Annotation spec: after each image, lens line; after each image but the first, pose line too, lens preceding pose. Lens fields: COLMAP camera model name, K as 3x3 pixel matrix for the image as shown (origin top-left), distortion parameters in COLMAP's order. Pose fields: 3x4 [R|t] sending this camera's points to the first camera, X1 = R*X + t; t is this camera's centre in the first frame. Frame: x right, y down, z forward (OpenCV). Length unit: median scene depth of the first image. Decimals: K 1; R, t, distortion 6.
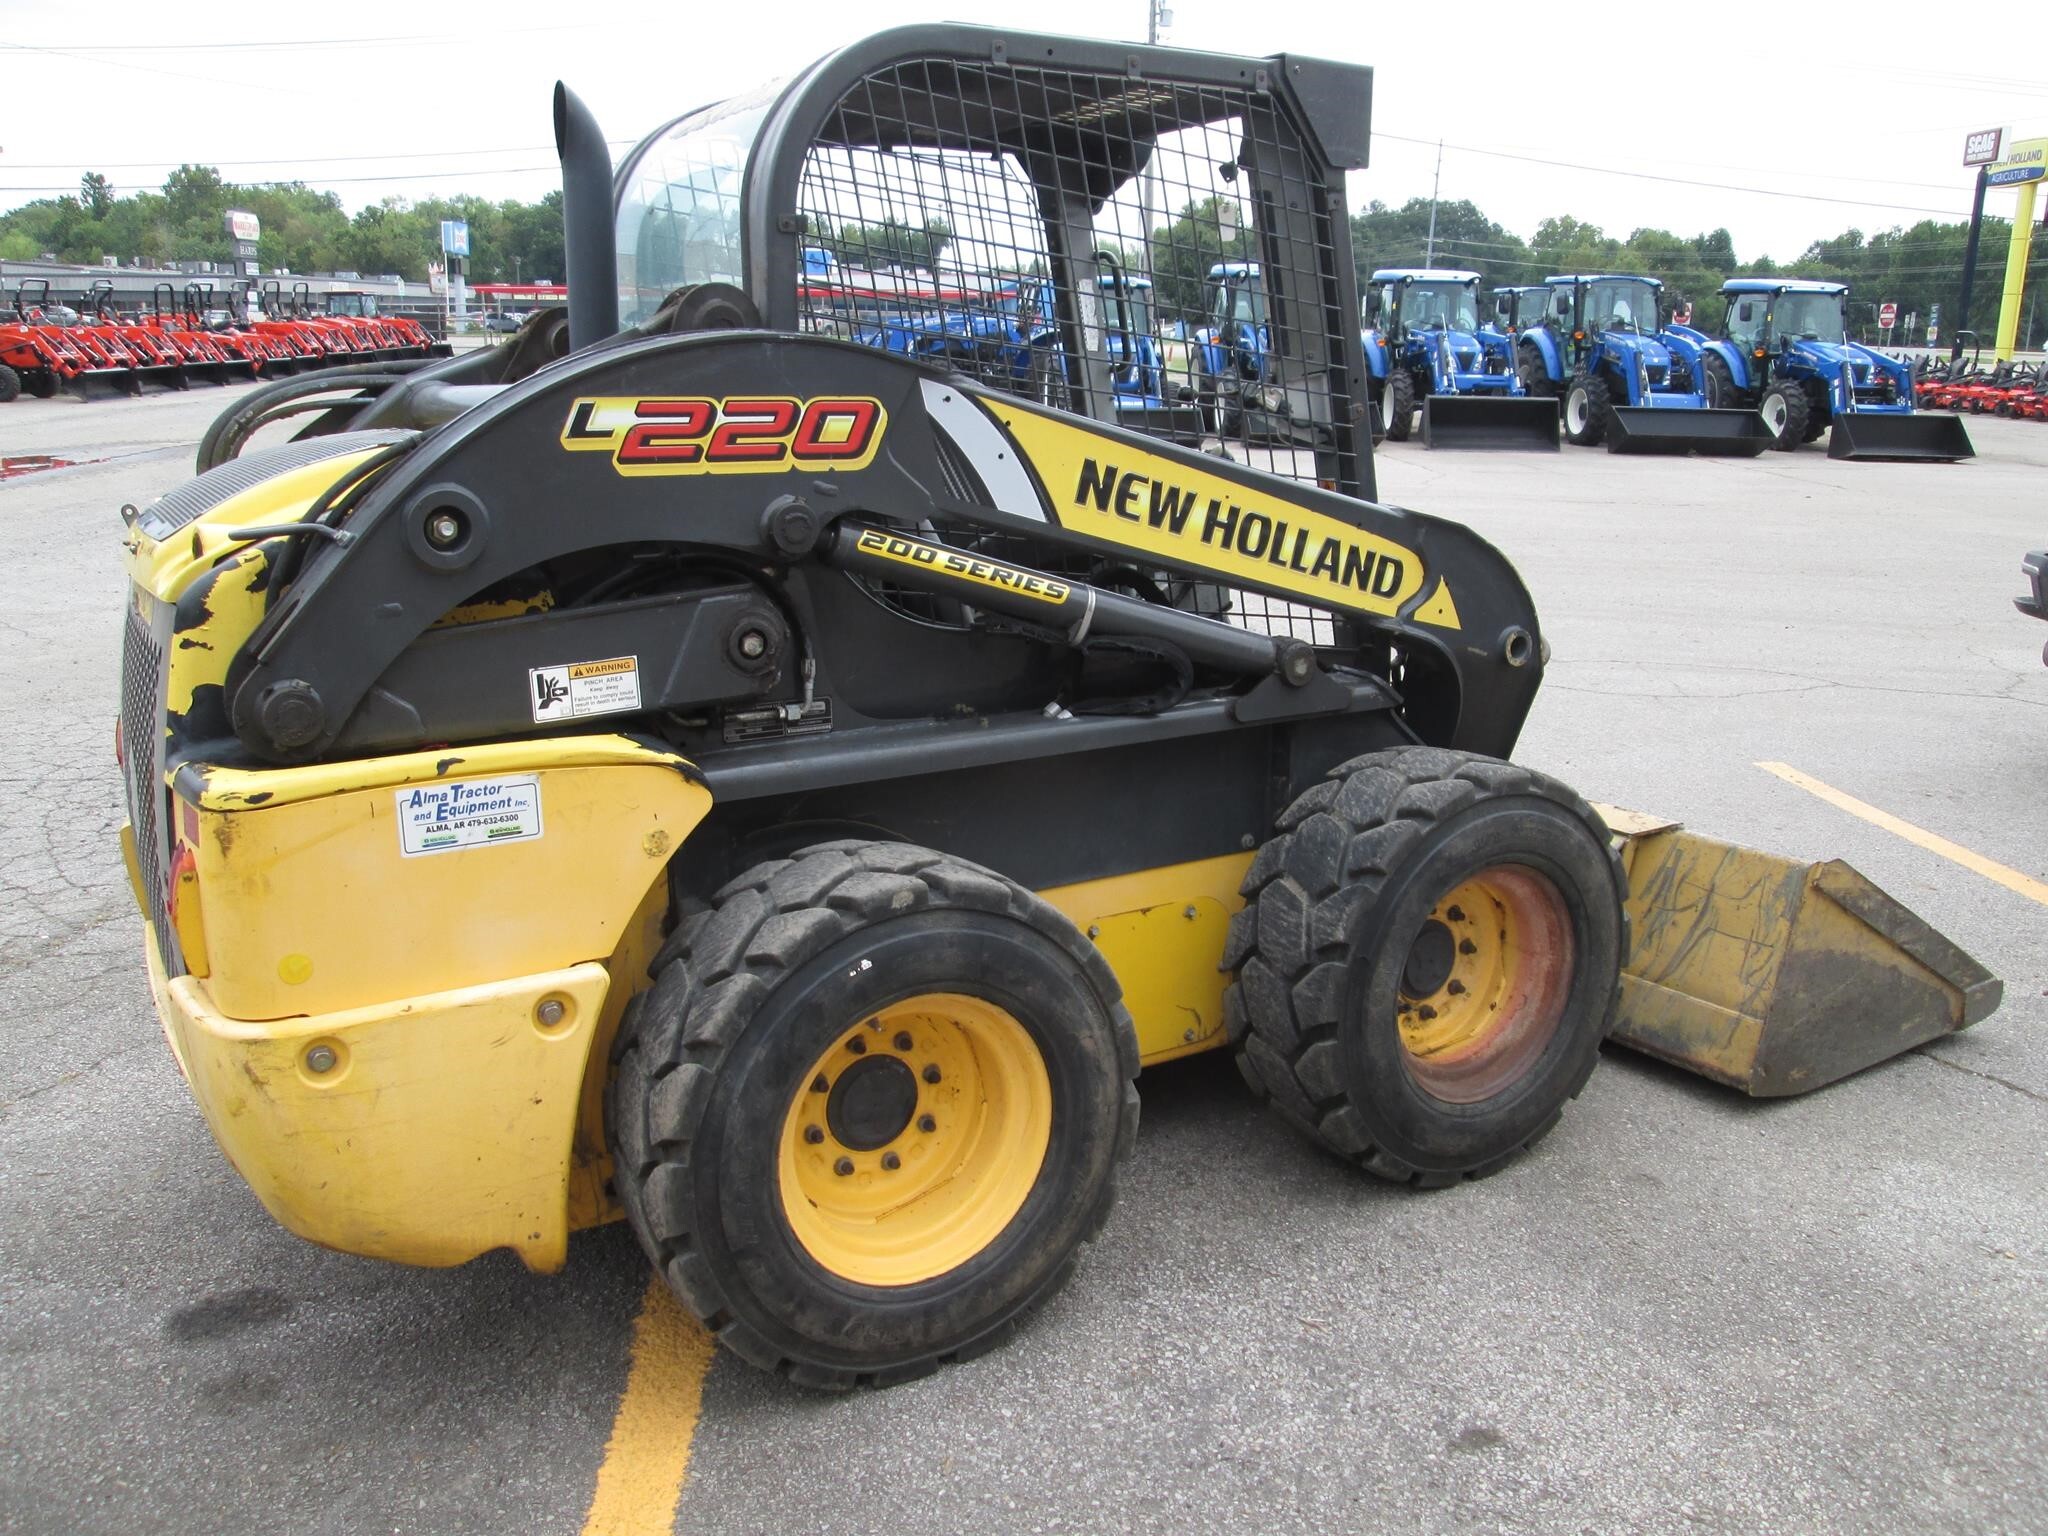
lens RADIAL K [[1686.0, 0, 1031.8], [0, 1686.0, 762.3], [0, 0, 1]] dist [-0.055792, 0.024833]
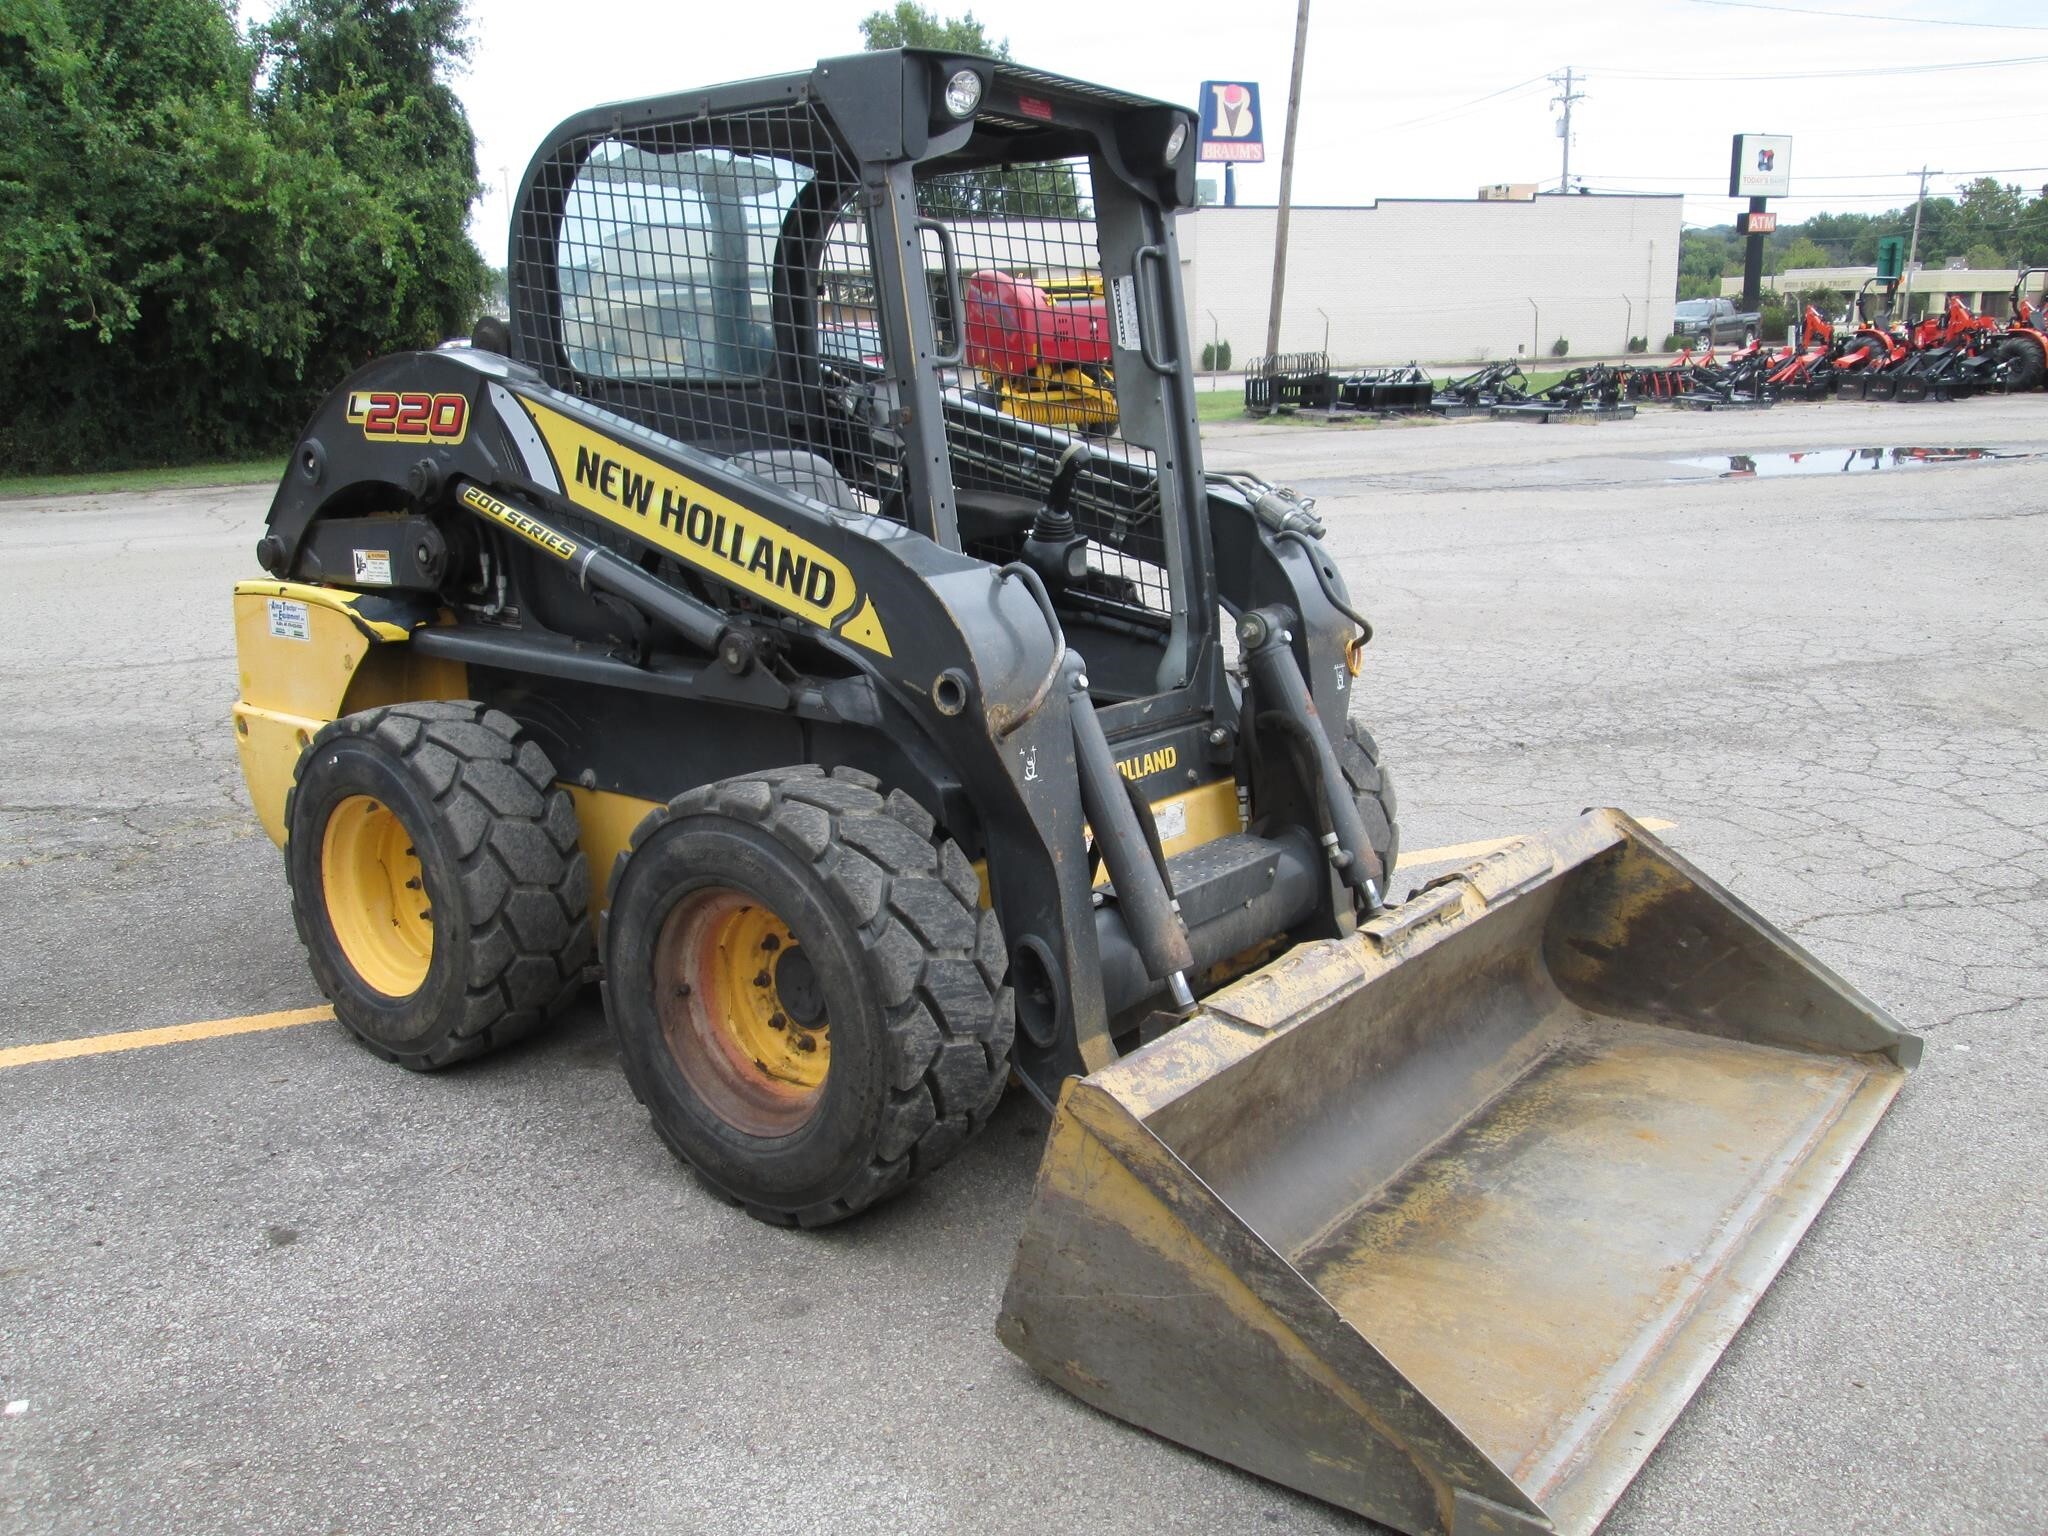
lens RADIAL K [[1686.0, 0, 1039.3], [0, 1686.0, 766.3], [0, 0, 1]] dist [-0.055792, 0.024833]
pose [[0.352878, 0.214547, -0.910740, 1.288470], [-0.208730, 0.966878, 0.146896, -0.197721], [0.912091, 0.138262, 0.385972, 0.837228]]
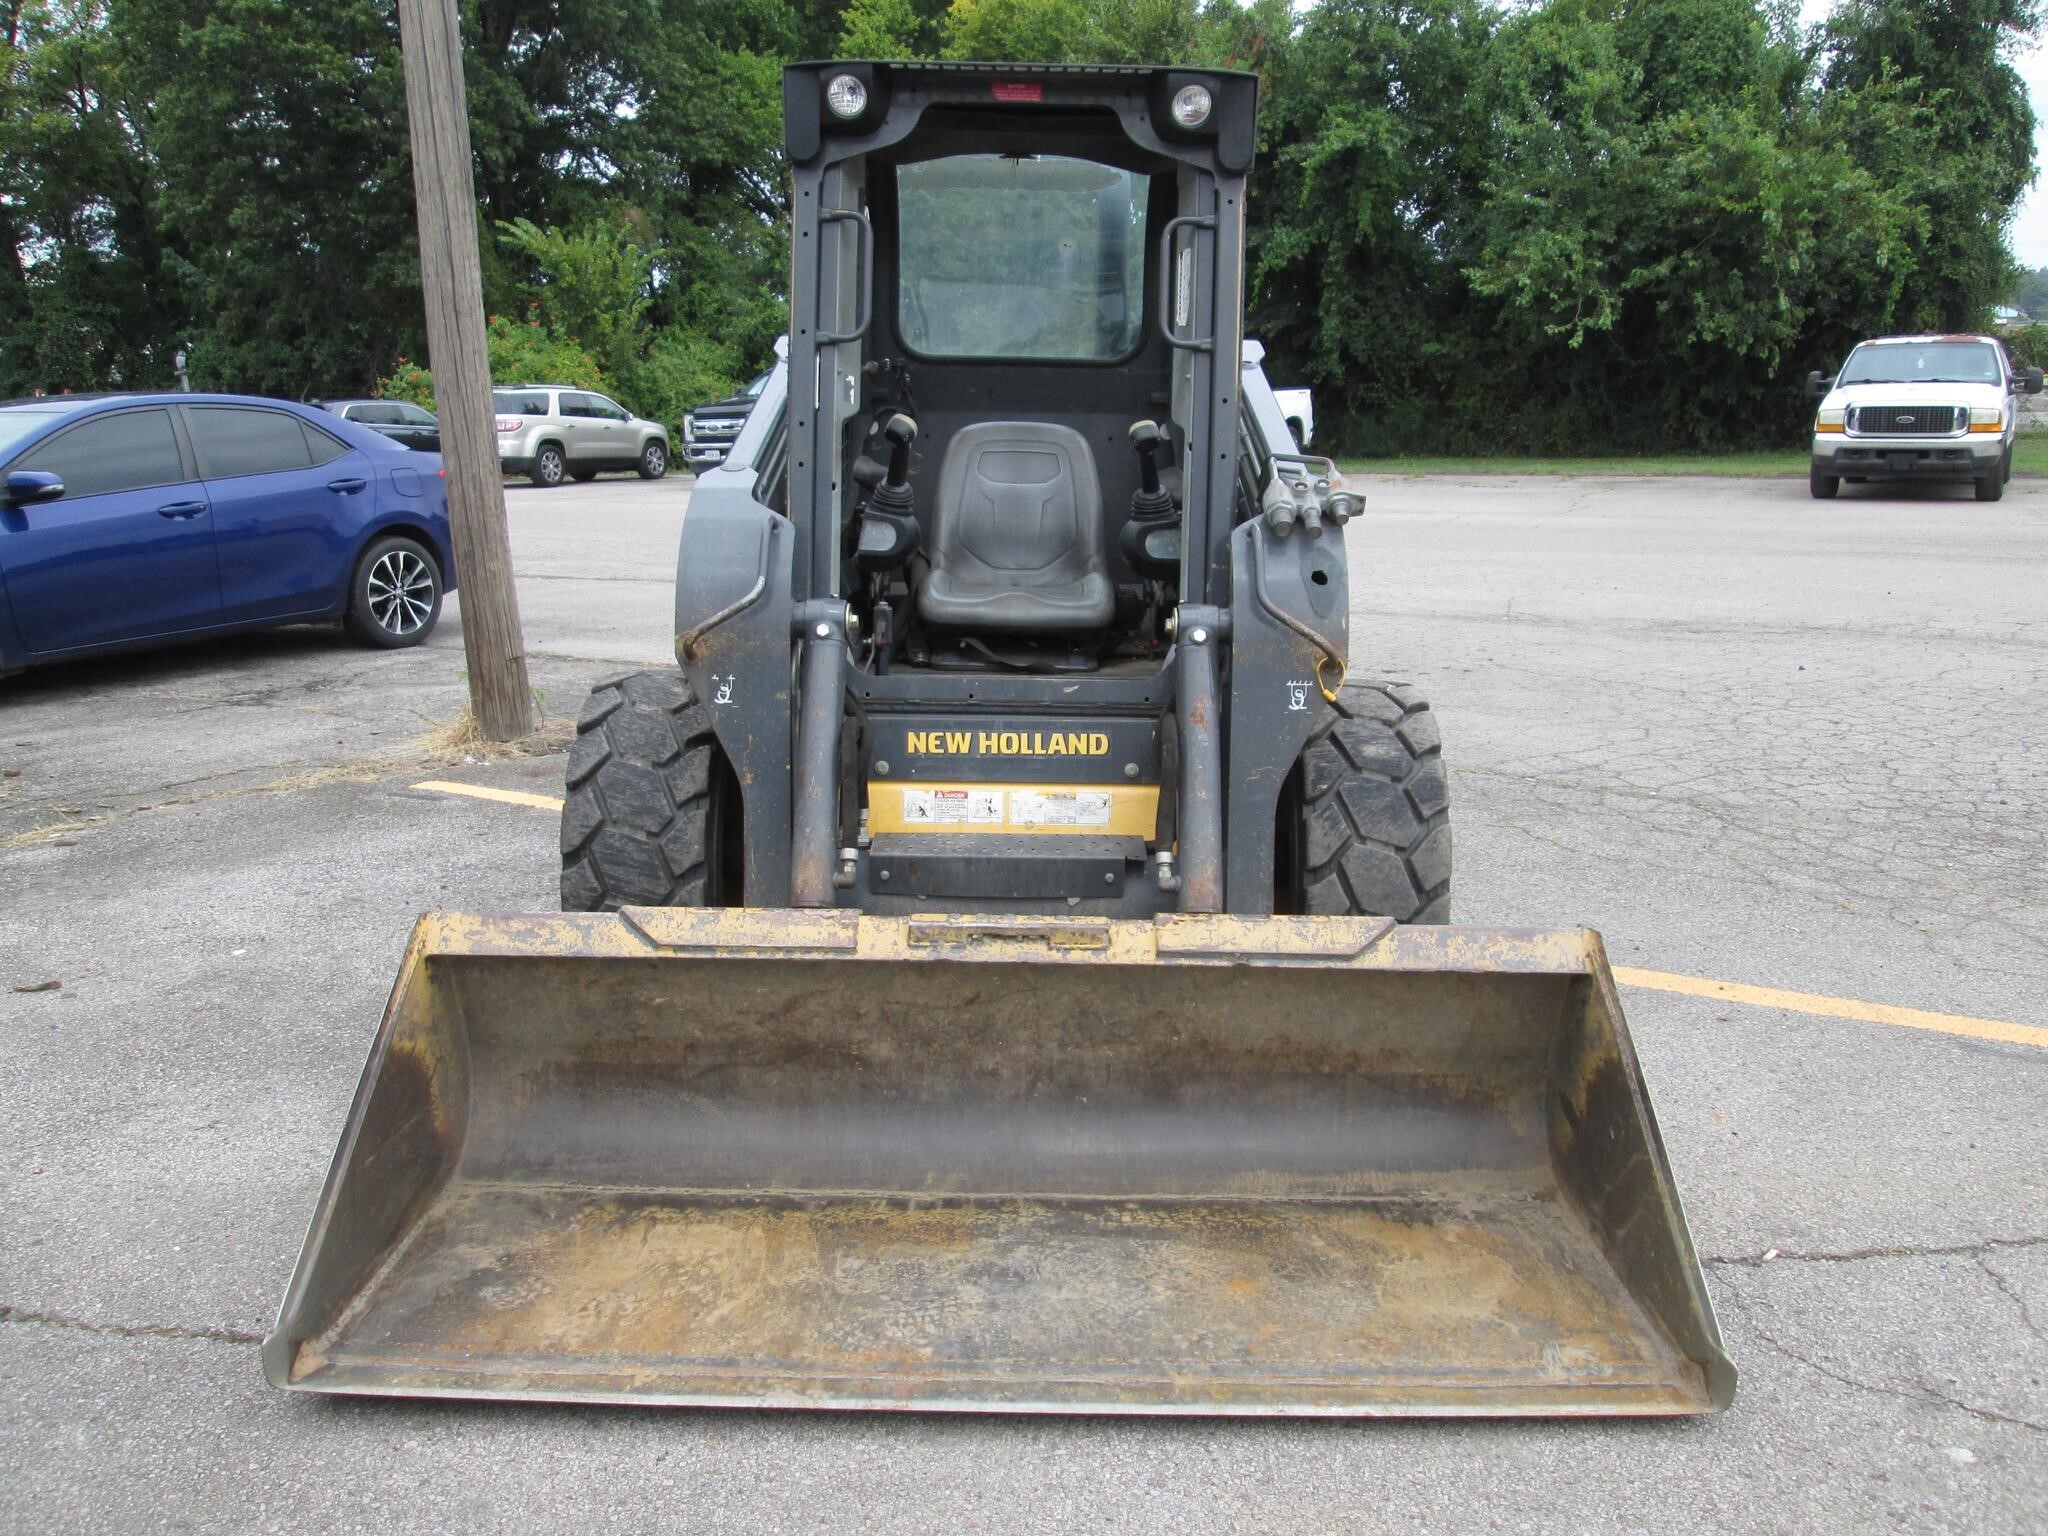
lens RADIAL K [[1686.0, 0, 1054.9], [0, 1686.0, 776.3], [0, 0, 1]] dist [-0.055792, 0.024833]
pose [[-0.518610, 0.199830, -0.831331, 1.217491], [-0.194123, 0.919394, 0.342098, -0.437350], [0.832682, 0.338796, -0.438016, 1.951187]]
